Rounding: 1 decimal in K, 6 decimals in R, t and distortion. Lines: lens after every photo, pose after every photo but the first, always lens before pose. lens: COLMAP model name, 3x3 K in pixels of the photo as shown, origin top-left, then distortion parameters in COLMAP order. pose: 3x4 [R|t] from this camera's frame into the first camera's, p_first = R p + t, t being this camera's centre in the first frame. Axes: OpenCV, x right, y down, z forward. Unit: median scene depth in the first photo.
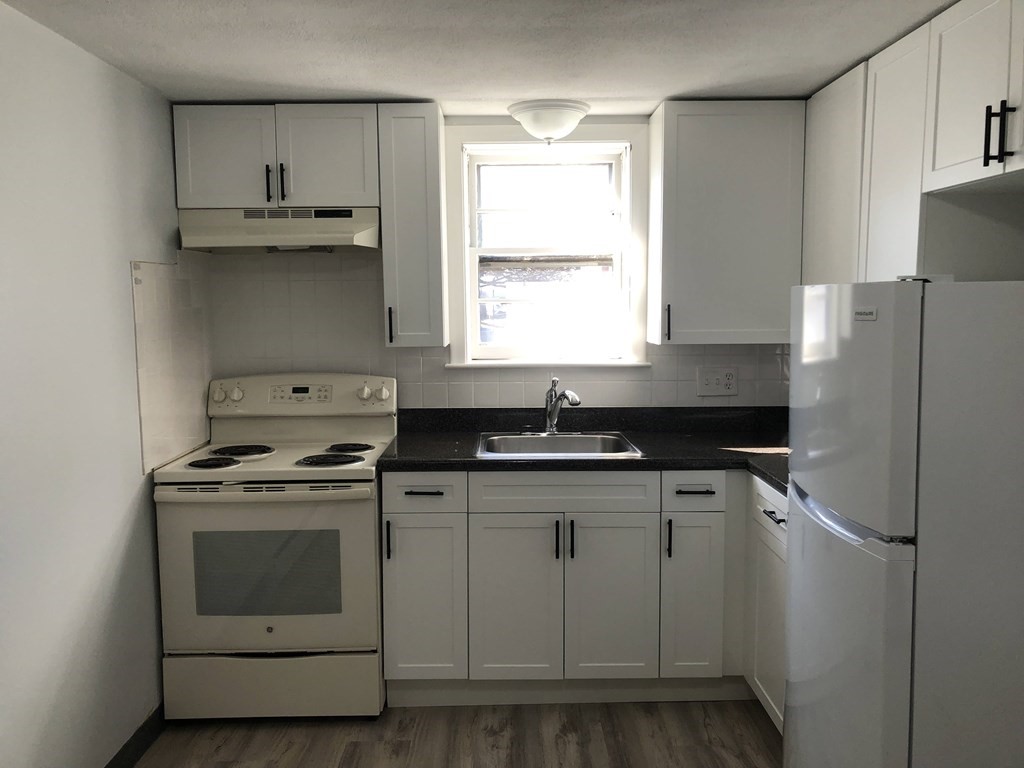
lens RADIAL K [[839.7, 0, 507.6], [0, 839.7, 384.9], [0, 0, 1]] dist [0.009236, -0.004511]
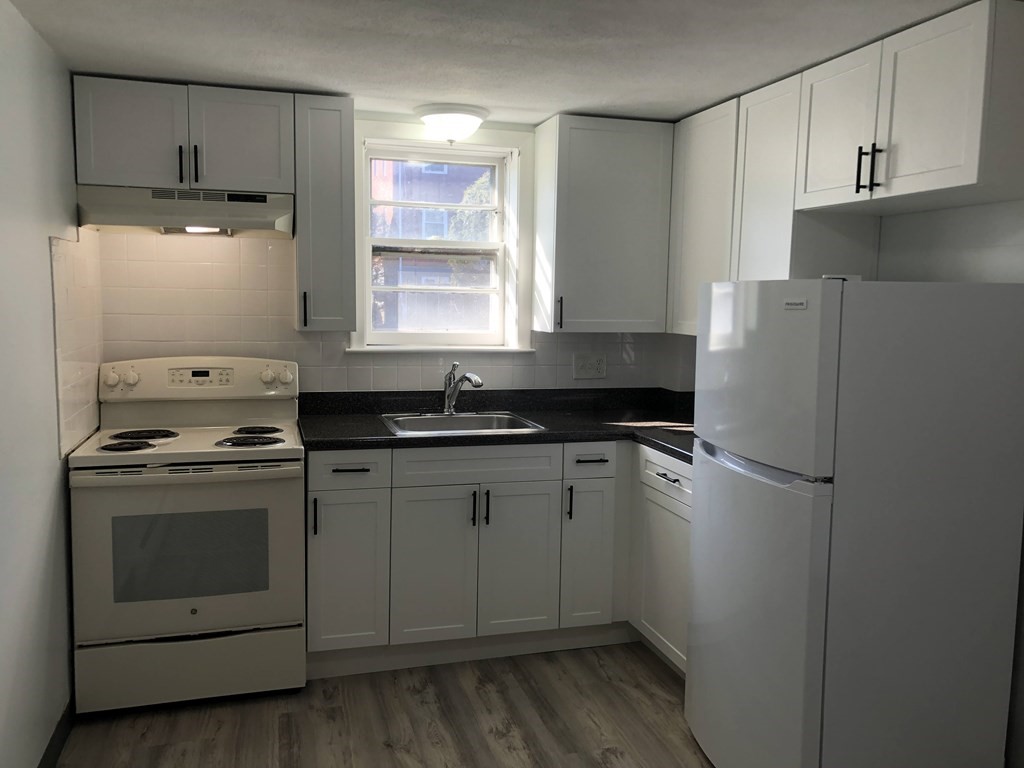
lens RADIAL K [[839.7, 0, 505.0], [0, 839.7, 379.6], [0, 0, 1]] dist [0.009236, -0.004511]
pose [[0.962704, -0.002553, 0.270545, -0.194920], [0.002575, 0.999997, 0.000275, 0.015976], [-0.270545, 0.000432, 0.962707, -0.061129]]
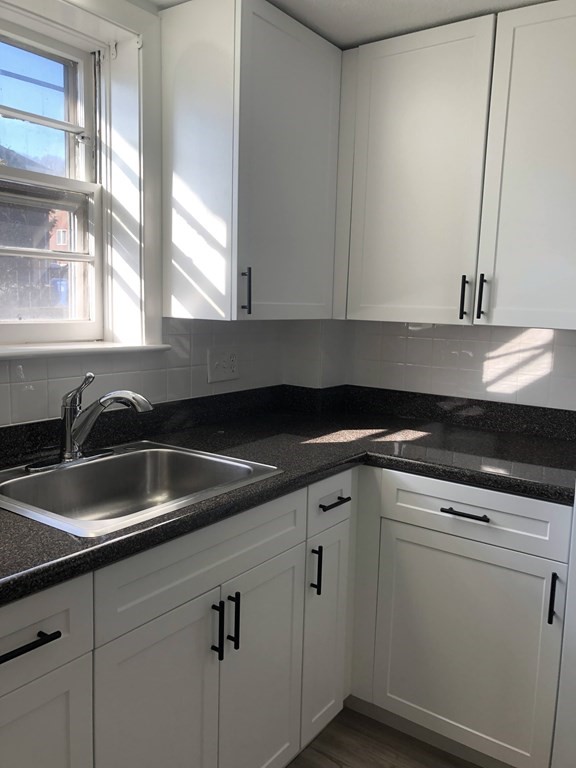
lens RADIAL K [[629.8, 0, 288.2], [0, 629.8, 384.5], [0, 0, 1]] dist [0.009236, -0.004511]
pose [[0.581232, -0.082954, 0.809498, -0.273818], [0.049626, 0.996552, 0.066491, -0.027044], [-0.812223, 0.001525, 0.583345, 0.677901]]
